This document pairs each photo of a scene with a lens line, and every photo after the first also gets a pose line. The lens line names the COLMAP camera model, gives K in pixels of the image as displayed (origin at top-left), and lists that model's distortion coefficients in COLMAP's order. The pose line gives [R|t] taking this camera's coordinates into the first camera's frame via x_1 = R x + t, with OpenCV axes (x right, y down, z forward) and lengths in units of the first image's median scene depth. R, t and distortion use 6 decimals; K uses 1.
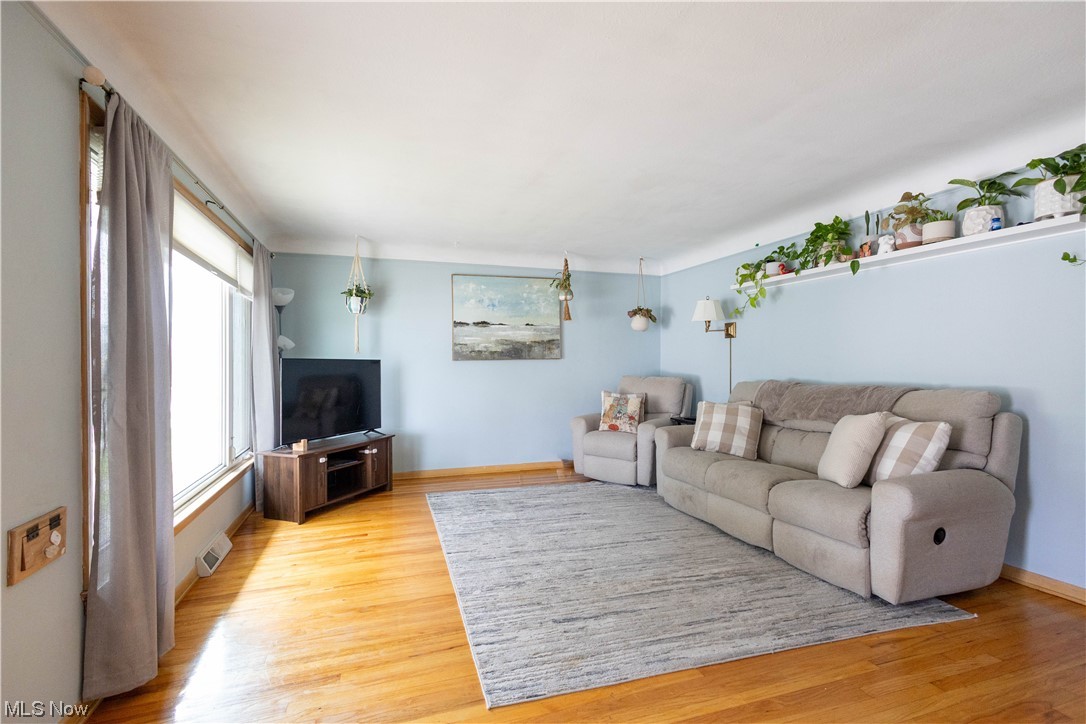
lens RADIAL K [[497.9, 0, 545.8], [0, 497.9, 361.8], [0, 0, 1]] dist [0.011961, -0.002849]
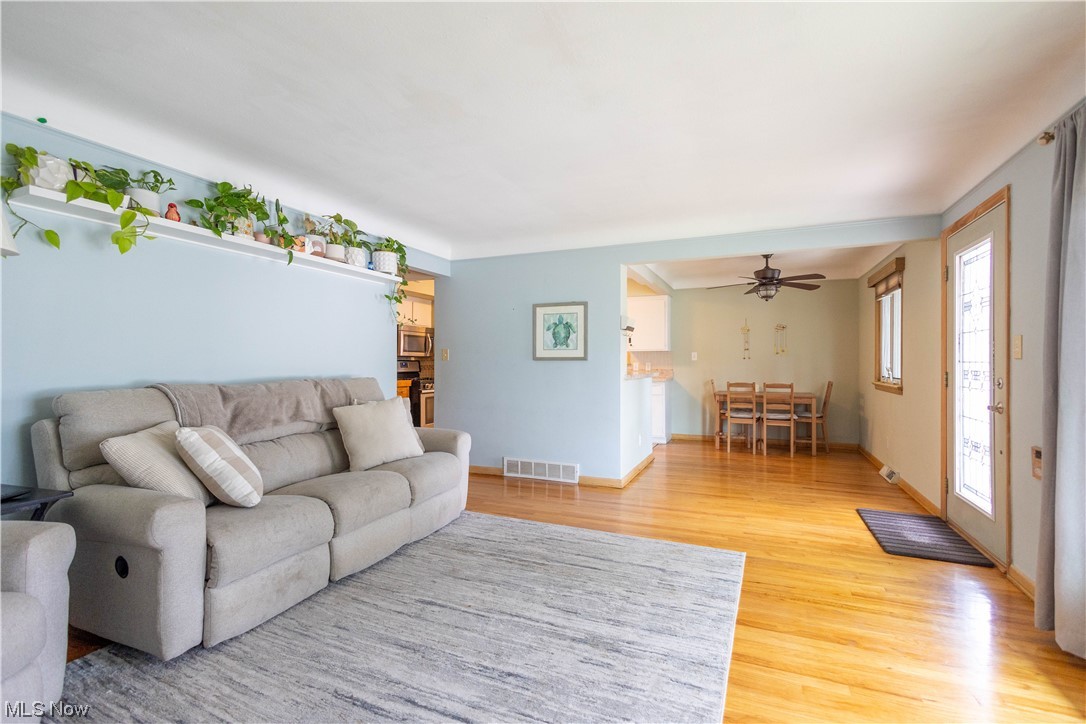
lens RADIAL K [[497.9, 0, 545.3], [0, 497.9, 357.6], [0, 0, 1]] dist [0.011961, -0.002849]
pose [[-0.742652, 0.008516, 0.669624, -0.463382], [0.002923, 0.999951, -0.009476, 0.015668], [-0.669672, -0.005080, -0.742640, 1.668073]]
